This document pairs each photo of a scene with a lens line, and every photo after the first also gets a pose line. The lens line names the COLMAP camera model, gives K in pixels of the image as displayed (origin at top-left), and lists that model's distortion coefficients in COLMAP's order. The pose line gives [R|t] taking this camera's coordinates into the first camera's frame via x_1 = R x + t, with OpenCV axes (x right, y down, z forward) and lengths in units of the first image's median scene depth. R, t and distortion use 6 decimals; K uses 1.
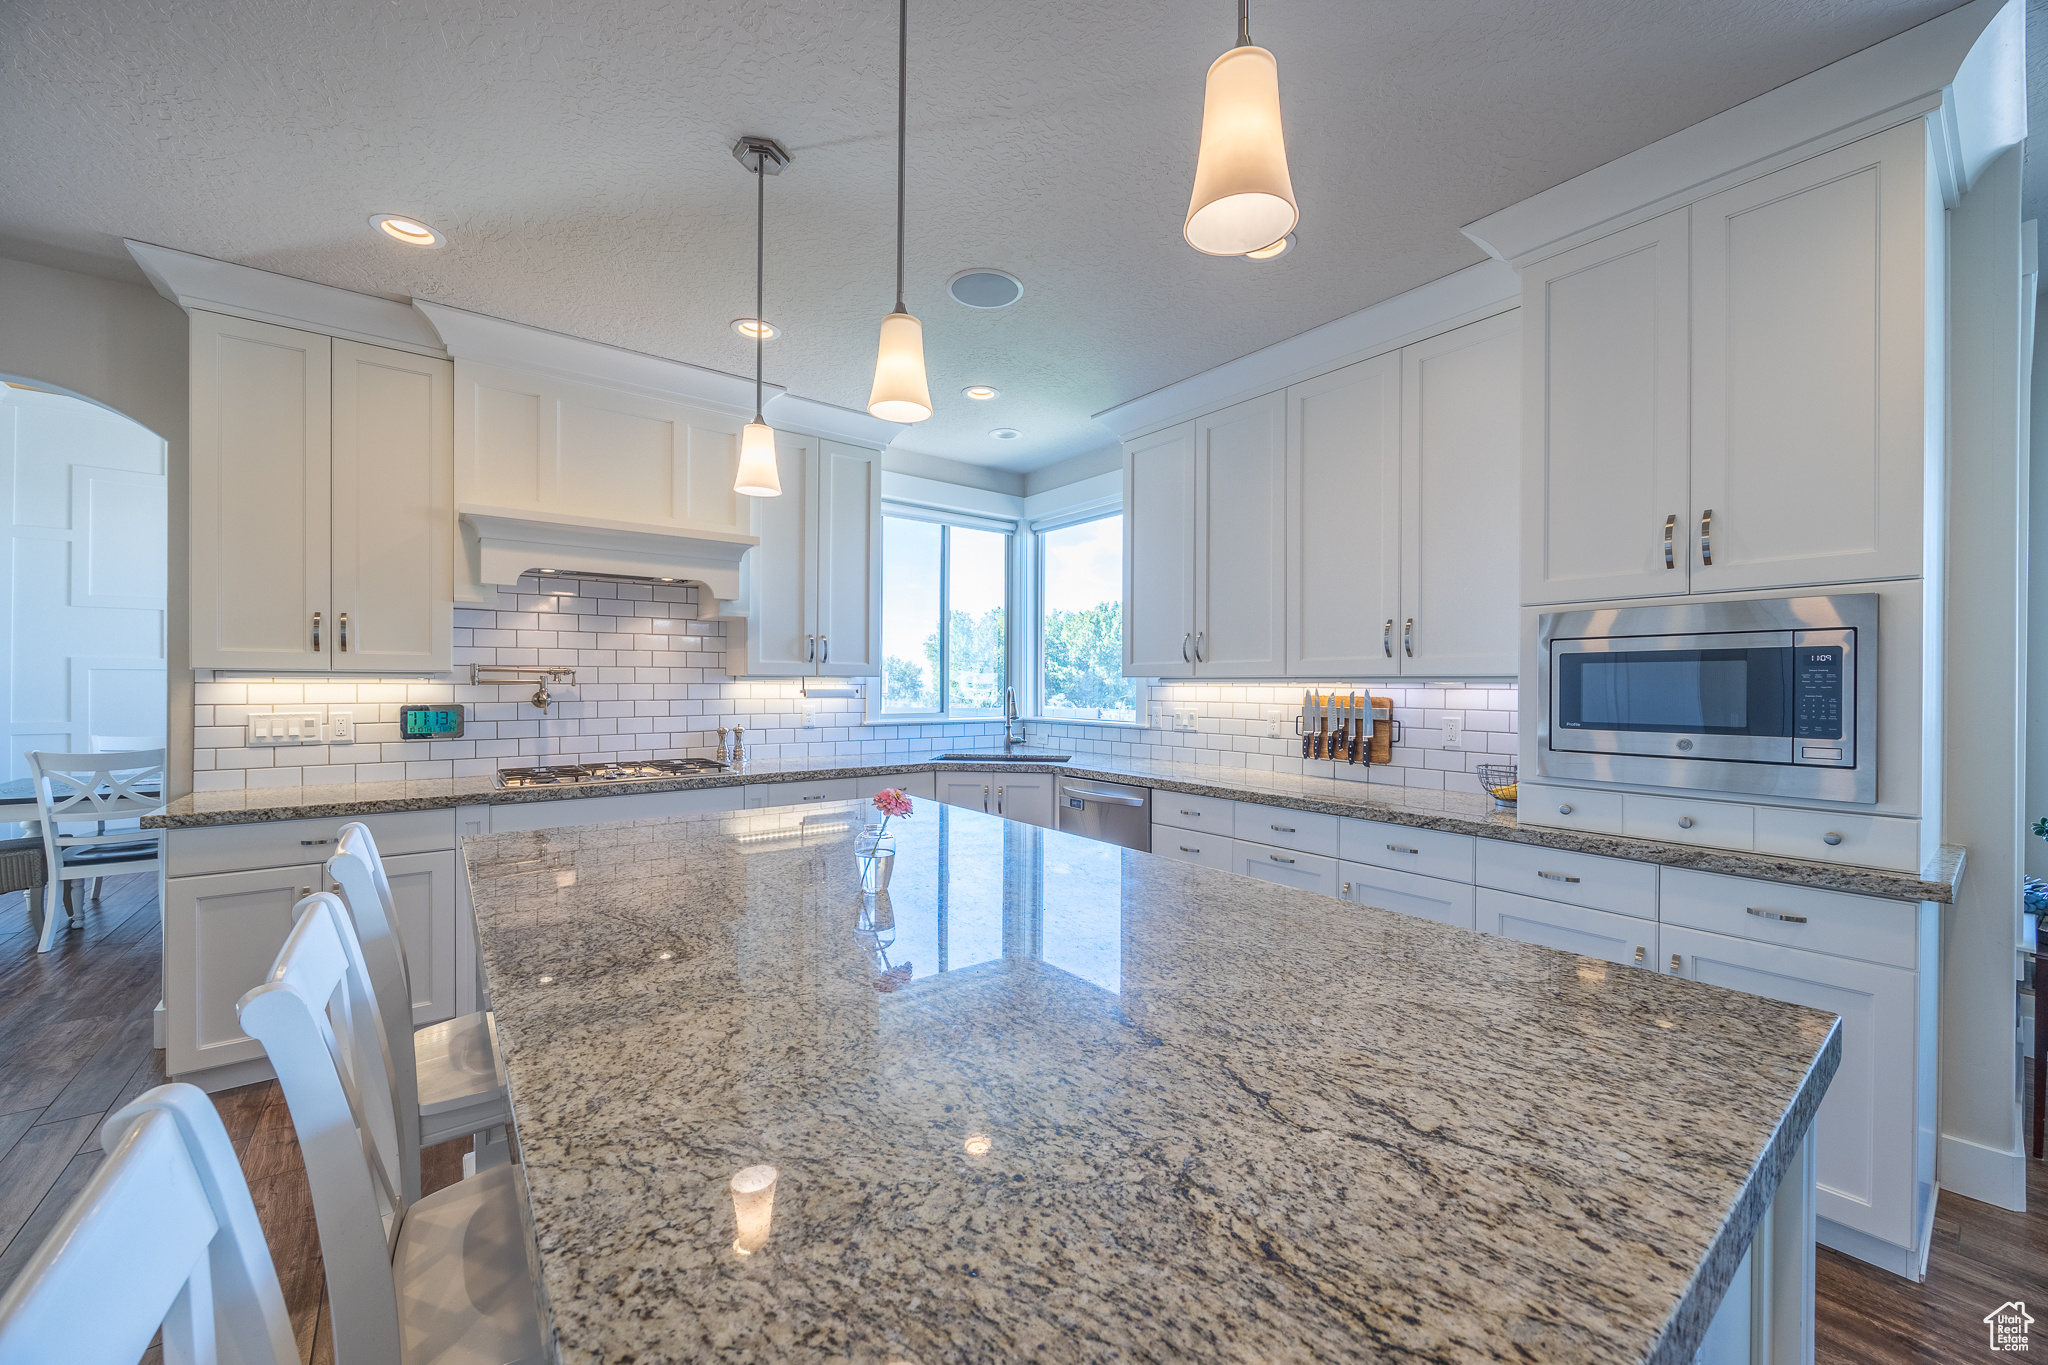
lens RADIAL K [[775.0, 0, 1034.4], [0, 775.0, 687.7], [0, 0, 1]] dist [-0.002076, -0.000110]
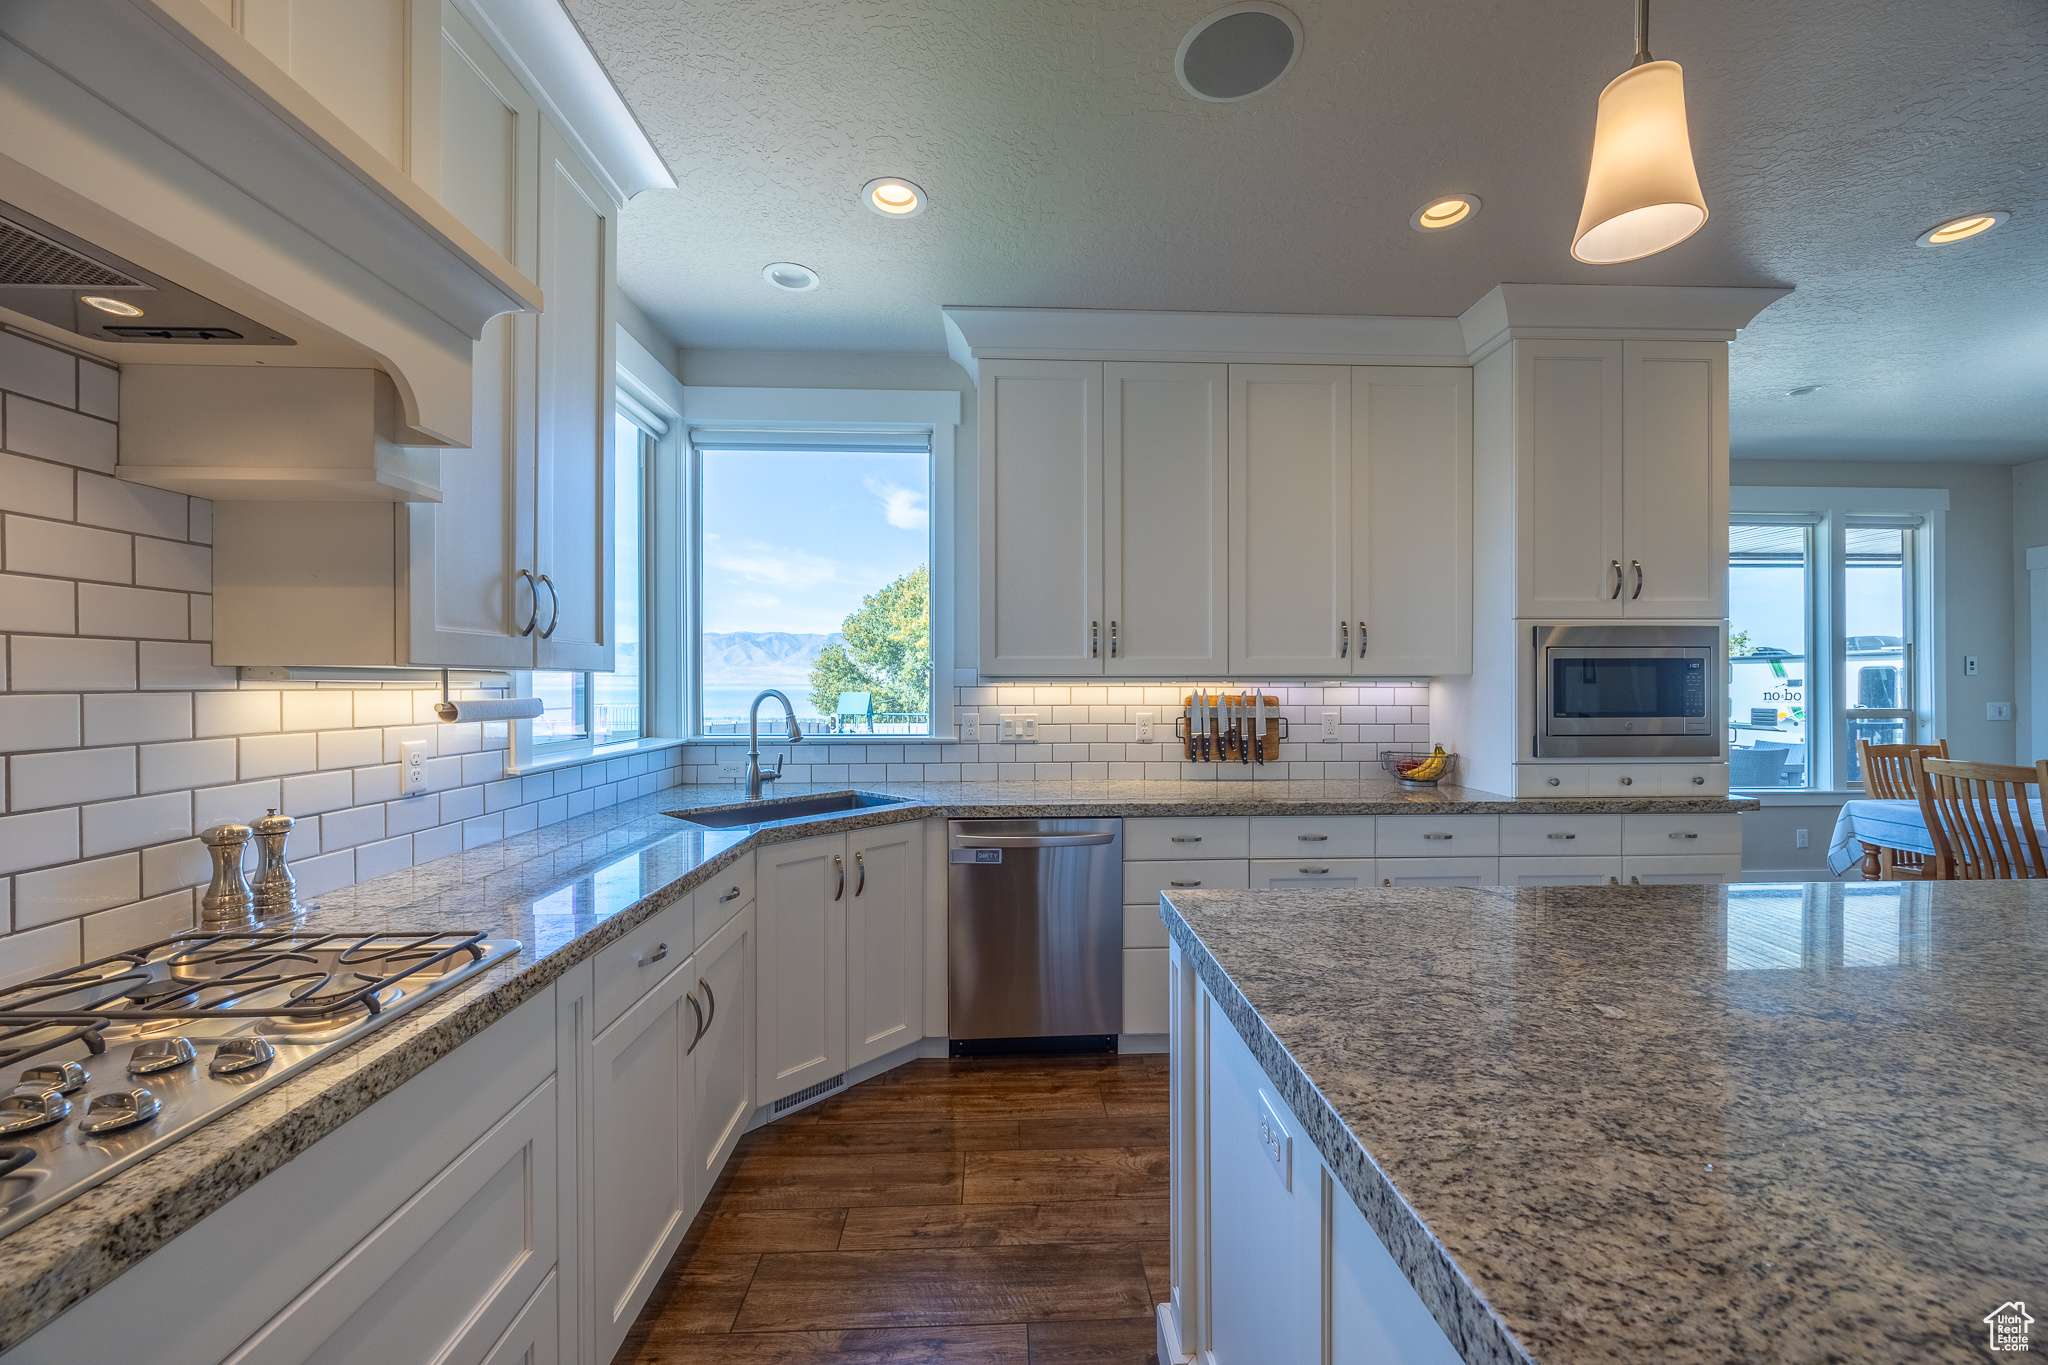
lens RADIAL K [[775.0, 0, 1033.9], [0, 775.0, 686.7], [0, 0, 1]] dist [-0.002076, -0.000110]
pose [[0.581884, -0.008391, 0.813228, -0.616195], [0.006893, 0.999962, 0.005385, -0.008018], [-0.813243, 0.002472, 0.581920, 0.706638]]
